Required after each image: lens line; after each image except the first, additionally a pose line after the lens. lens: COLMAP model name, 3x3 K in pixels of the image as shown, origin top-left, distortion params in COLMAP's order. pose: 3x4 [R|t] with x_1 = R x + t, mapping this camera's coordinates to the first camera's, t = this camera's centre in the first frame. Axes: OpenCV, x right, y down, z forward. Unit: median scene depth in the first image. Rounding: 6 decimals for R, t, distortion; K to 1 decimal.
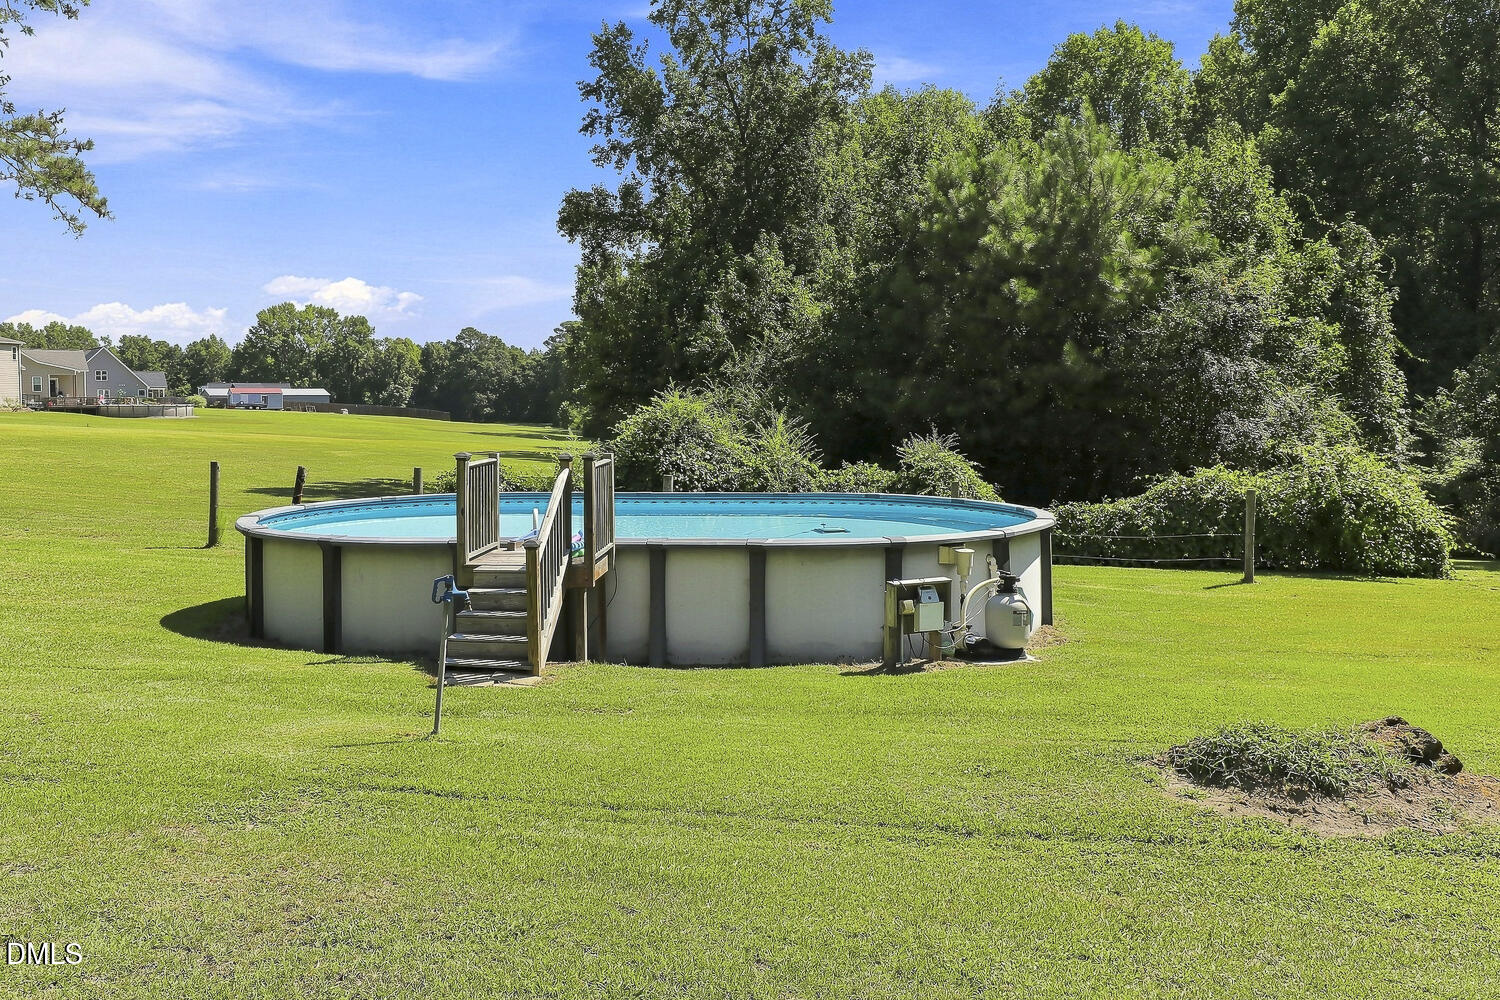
lens RADIAL K [[1050.7, 0, 750.0], [0, 1050.7, 500.0], [0, 0, 1]] dist [-0.010748, -0.002596]
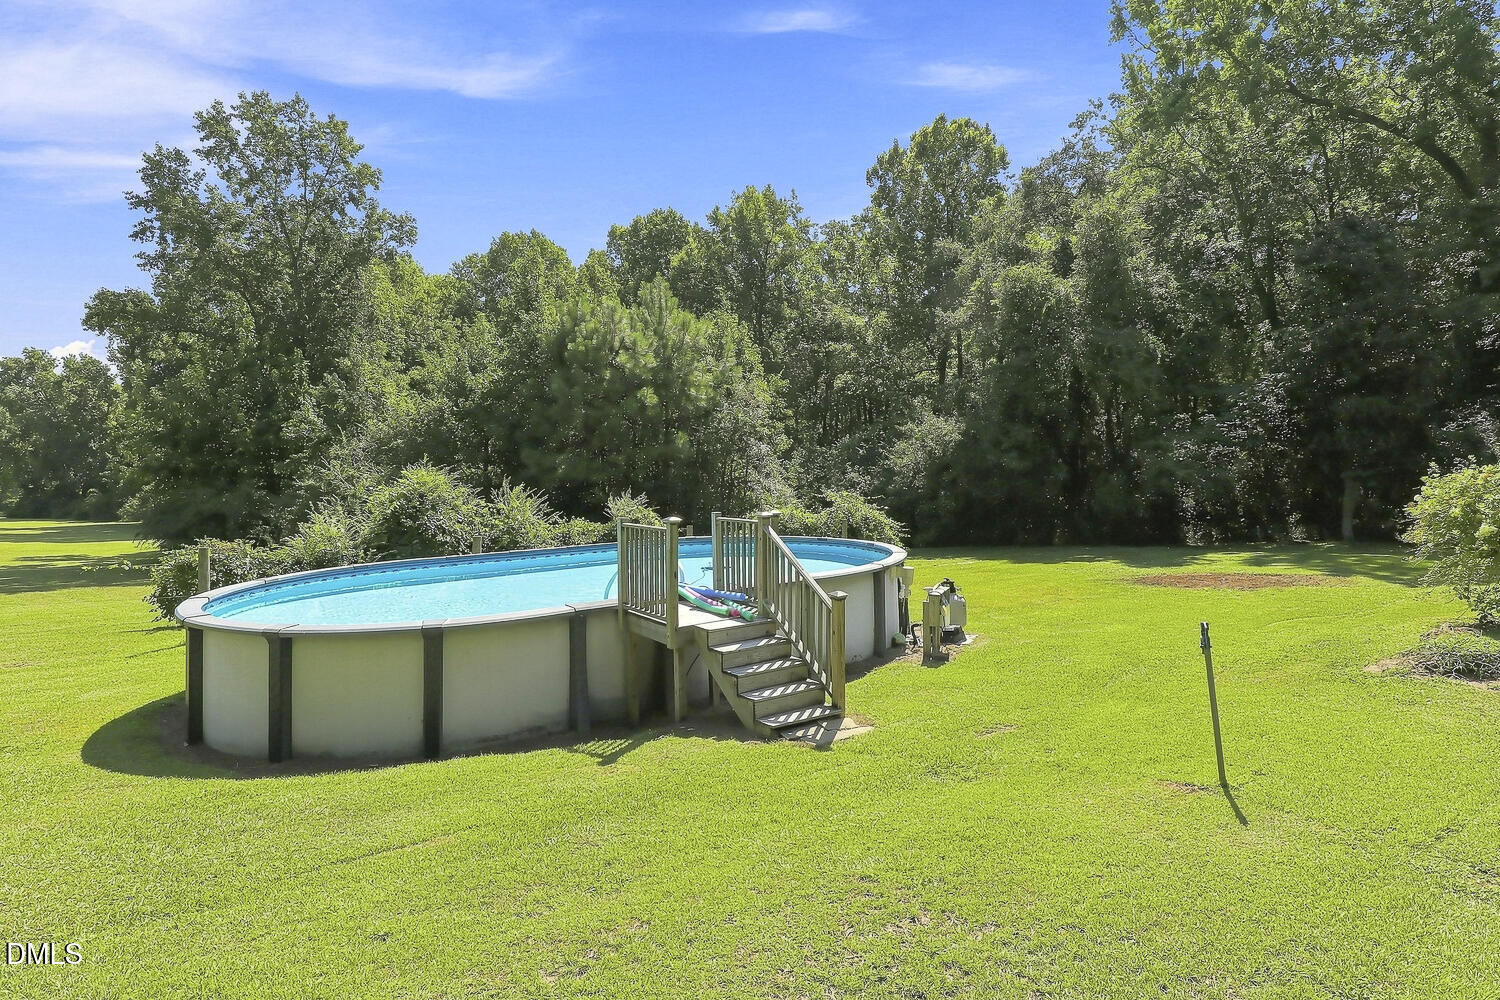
lens RADIAL K [[693.4, 0, 750.0], [0, 693.4, 500.0], [0, 0, 1]] dist [0.000204, -0.000238]
pose [[0.808637, -0.039340, 0.586991, -0.161789], [0.073199, 0.996736, -0.034038, -0.009112], [-0.583736, 0.070491, 0.808878, 0.116257]]
